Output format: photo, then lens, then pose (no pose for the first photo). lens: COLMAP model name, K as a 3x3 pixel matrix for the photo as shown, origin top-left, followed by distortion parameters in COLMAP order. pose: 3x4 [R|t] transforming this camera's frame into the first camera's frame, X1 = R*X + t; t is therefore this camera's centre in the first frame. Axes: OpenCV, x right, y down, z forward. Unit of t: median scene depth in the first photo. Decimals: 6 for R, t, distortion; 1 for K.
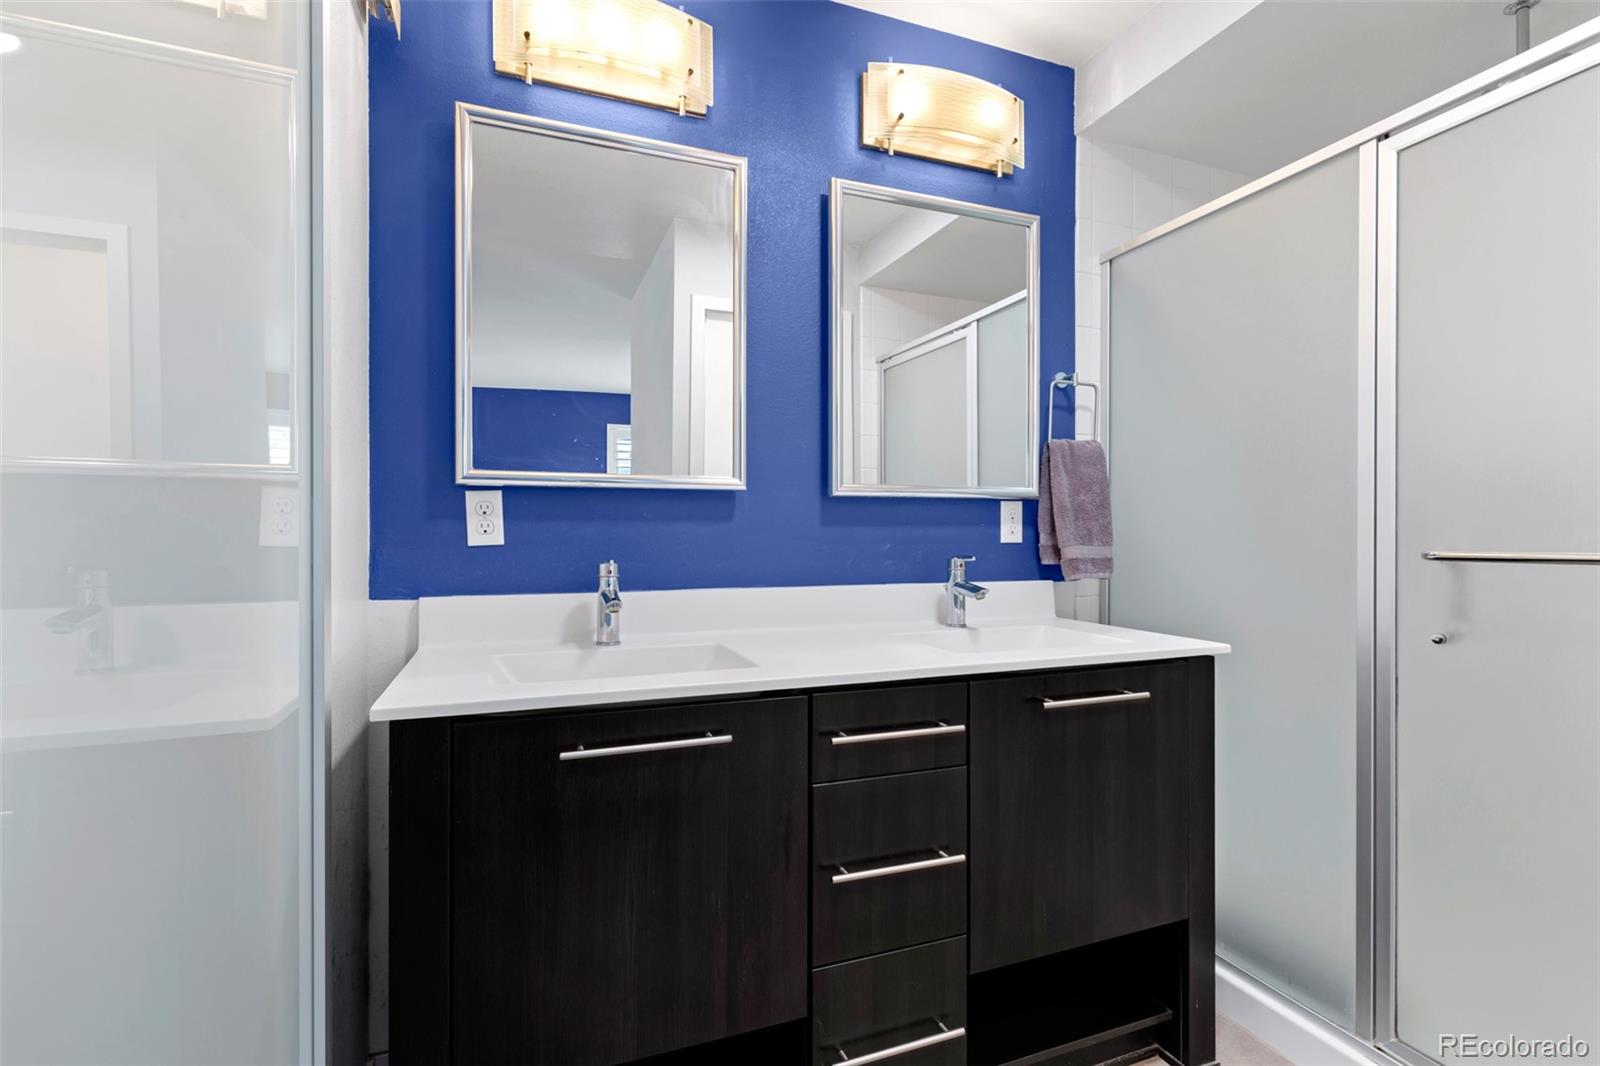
lens RADIAL K [[717.7, 0, 800.0], [0, 717.7, 533.0], [0, 0, 1]] dist [-0.022600, 0.000167]
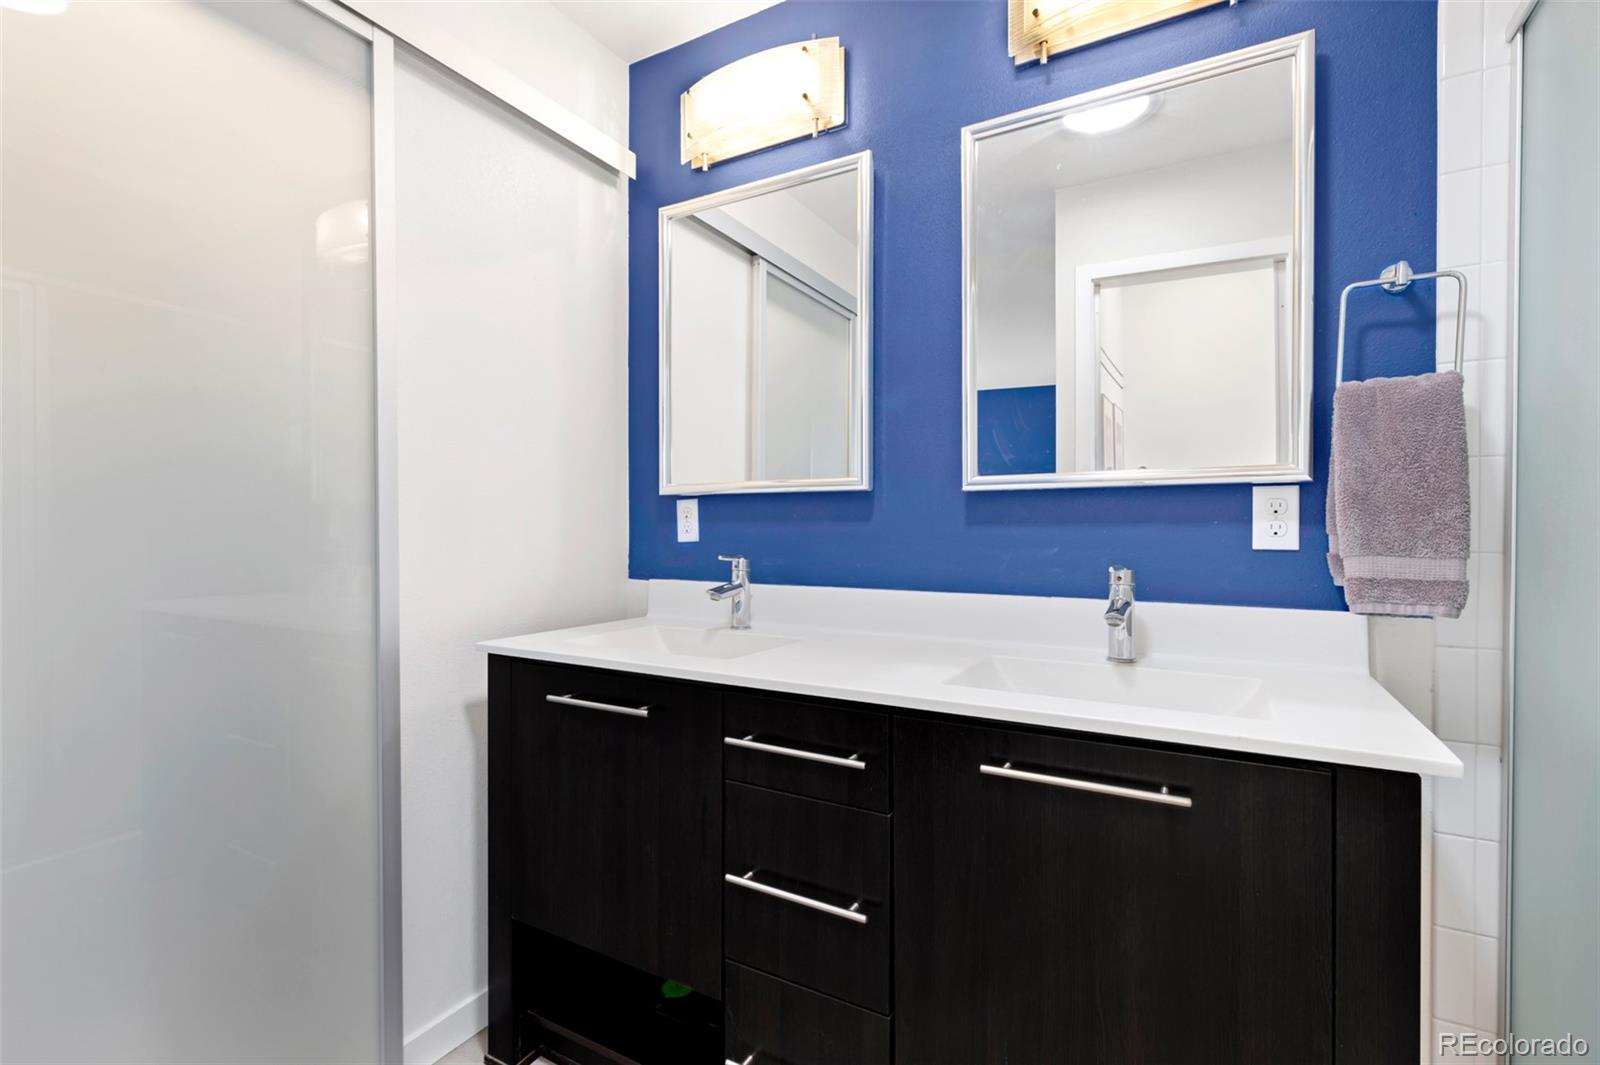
lens RADIAL K [[745.0, 0, 800.8], [0, 745.0, 528.7], [0, 0, 1]] dist [0.010775, 0.000036]
pose [[0.644458, -0.002505, -0.764636, 0.542196], [-0.005908, 0.999948, -0.008255, 0.003031], [0.764617, 0.009838, 0.644410, 0.228827]]
